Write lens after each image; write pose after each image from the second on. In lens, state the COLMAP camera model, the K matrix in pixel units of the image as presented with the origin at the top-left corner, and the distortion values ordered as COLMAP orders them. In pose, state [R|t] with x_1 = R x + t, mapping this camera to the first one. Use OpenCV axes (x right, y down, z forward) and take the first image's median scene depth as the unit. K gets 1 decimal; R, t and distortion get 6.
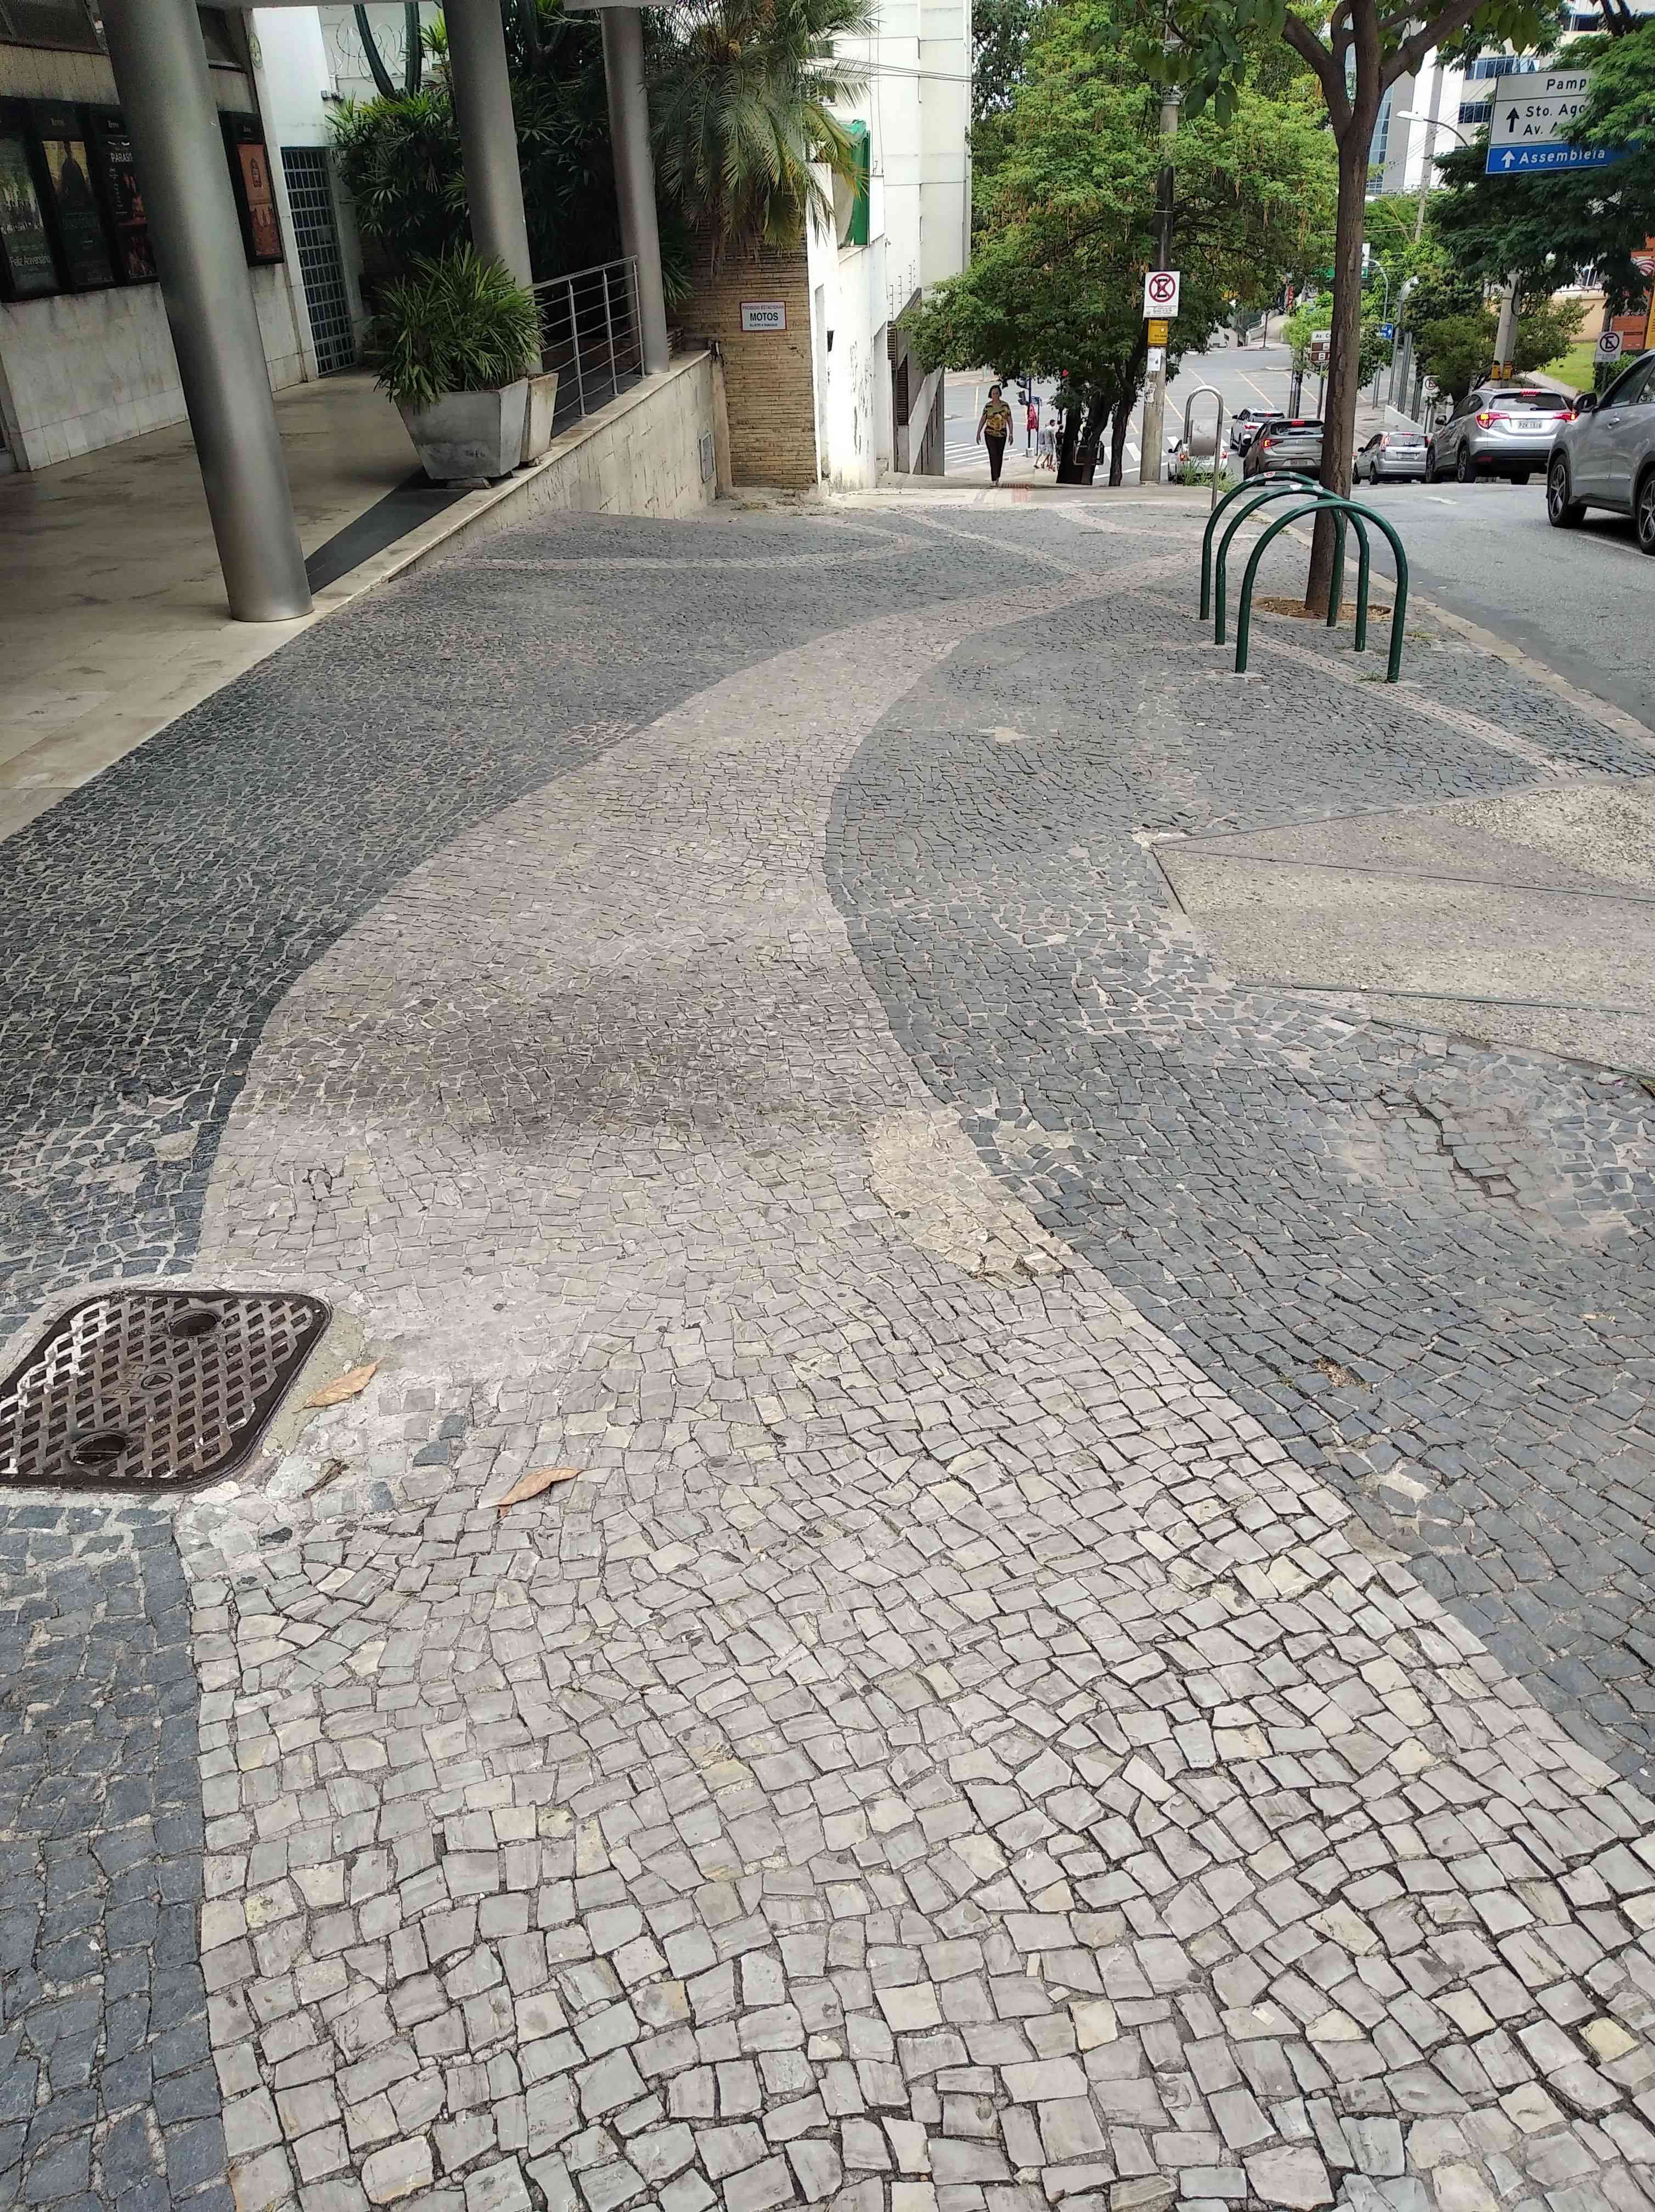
lens RADIAL K [[1631.8, 0, 827.5], [0, 1631.8, 1106.0], [0, 0, 1]] dist [0.036112, -0.125367]
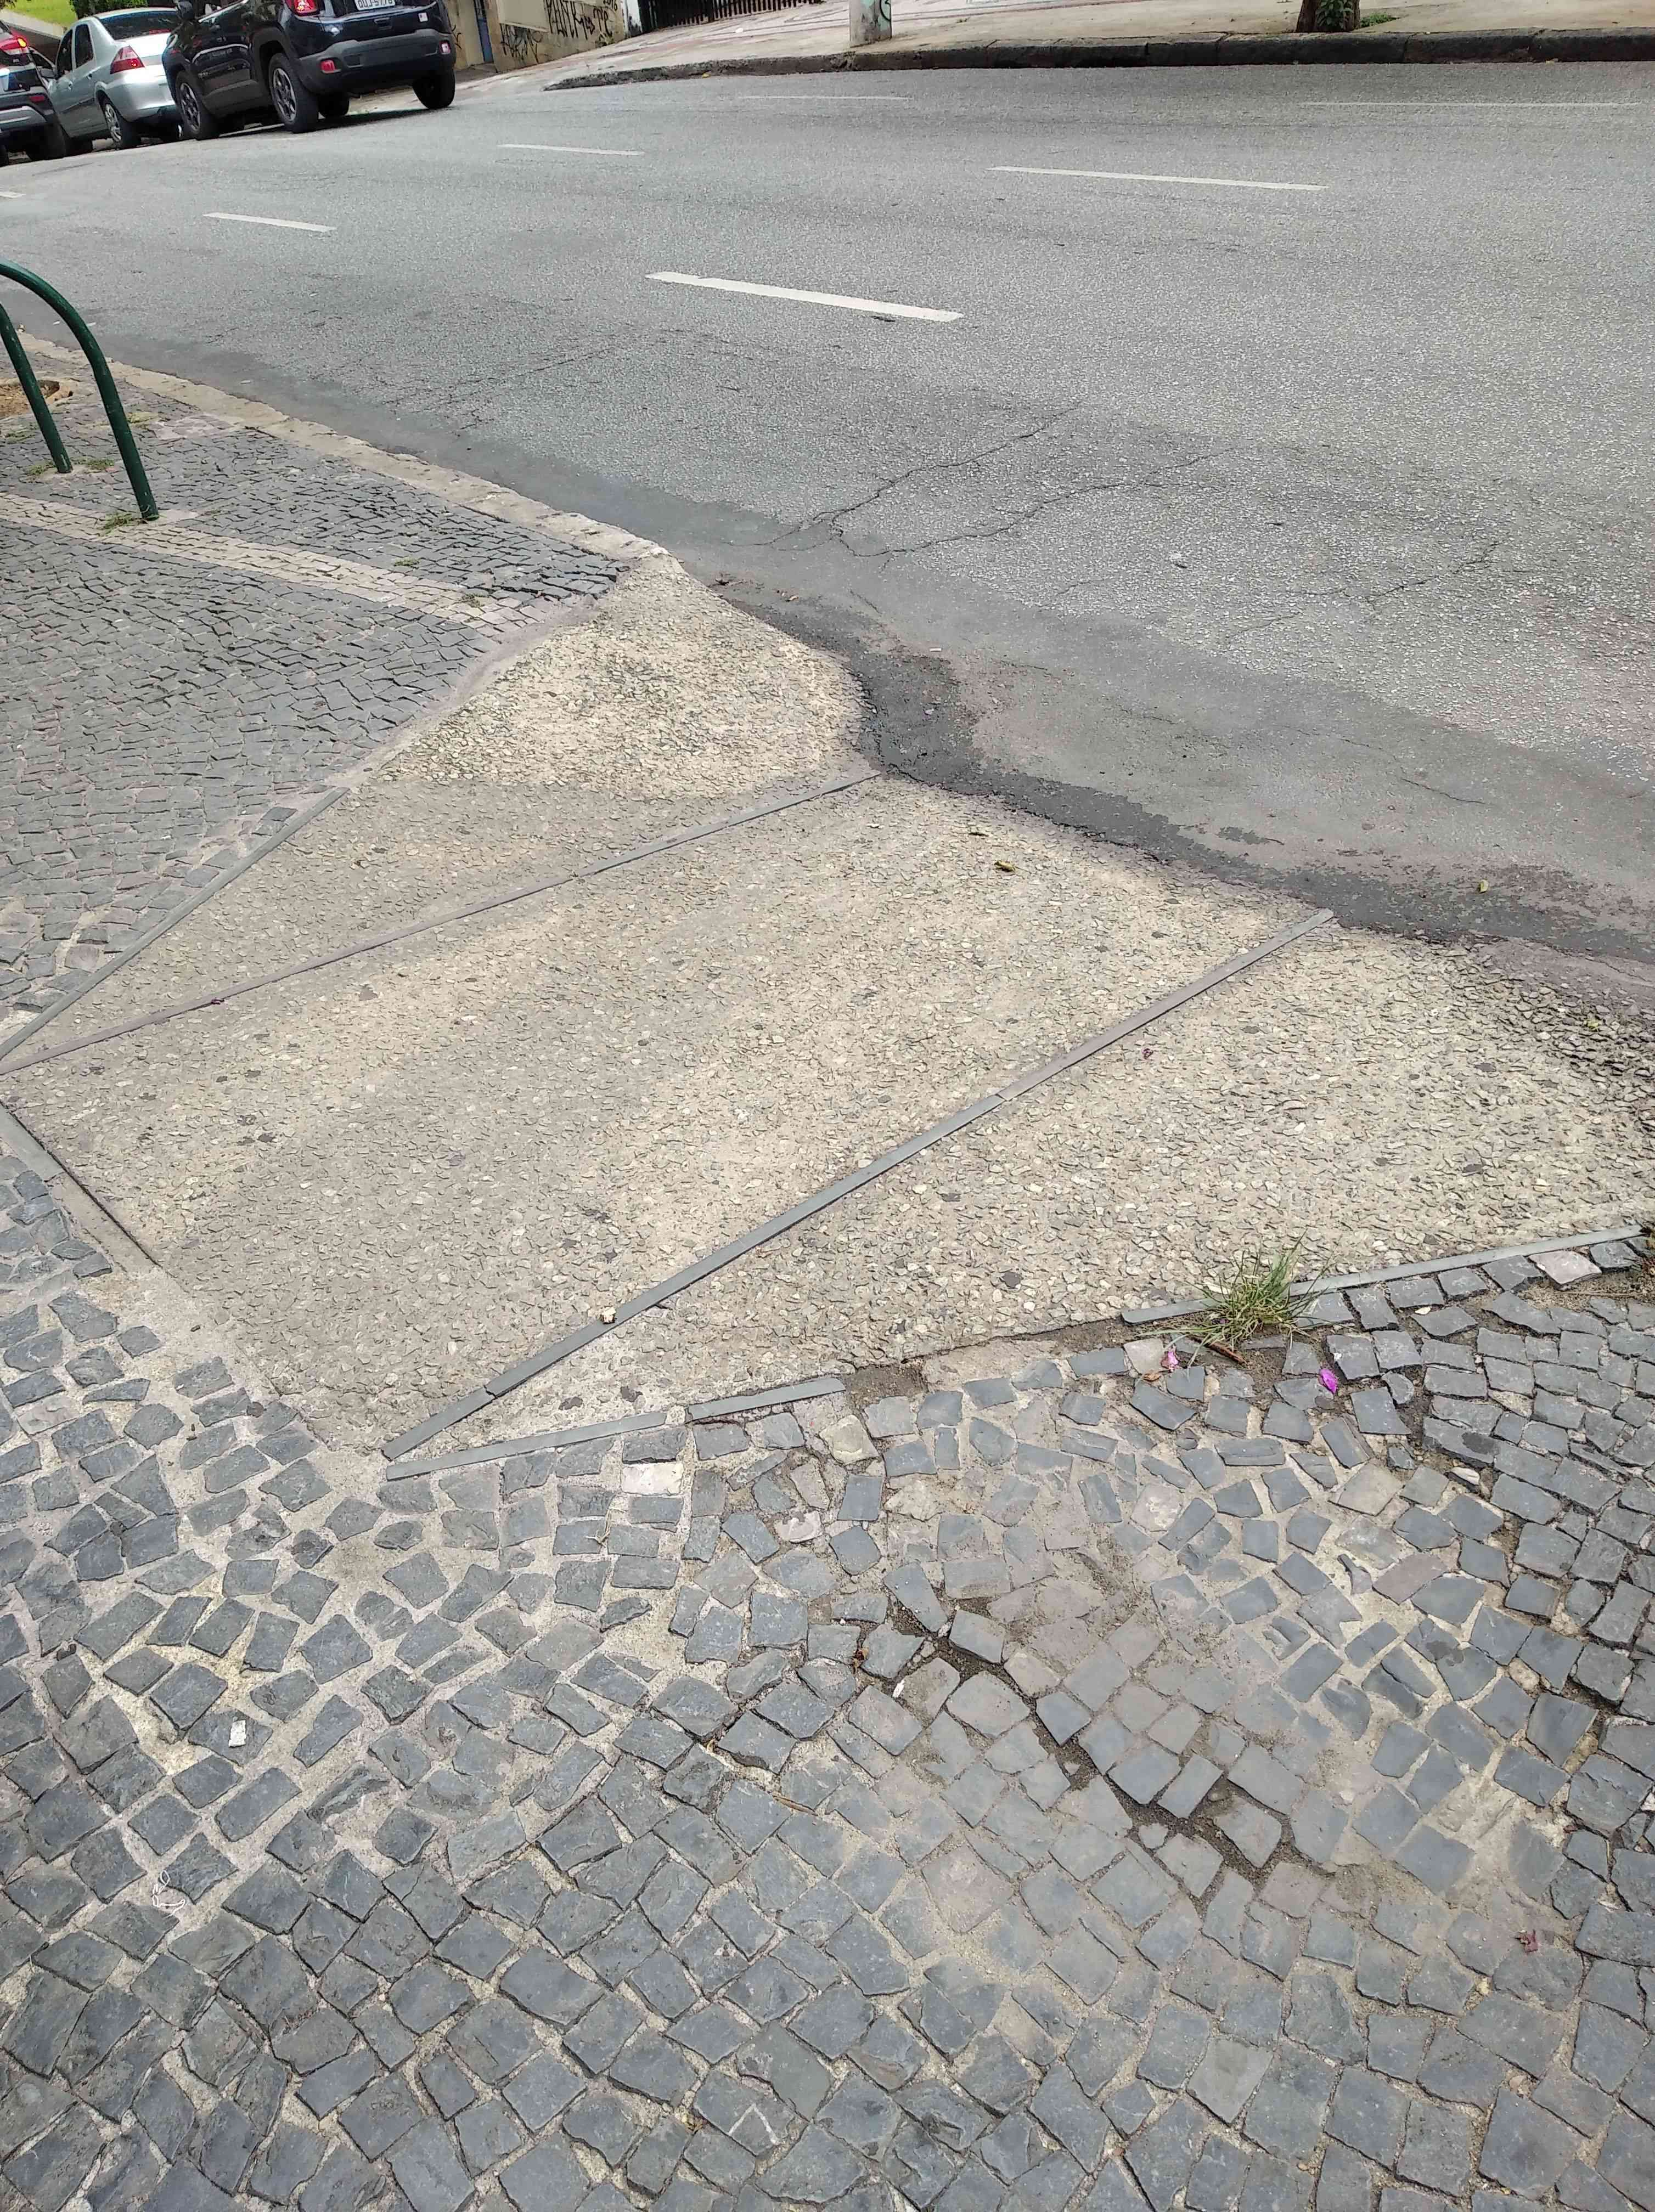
lens RADIAL K [[1718.7, 0, 827.5], [0, 1718.7, 1106.0], [0, 0, 1]] dist [0.076387, -0.150465]
pose [[0.720734, -0.447241, 0.529639, 0.127587], [0.369442, 0.894308, 0.252440, -0.236868], [-0.586562, 0.013729, 0.809788, 0.537484]]
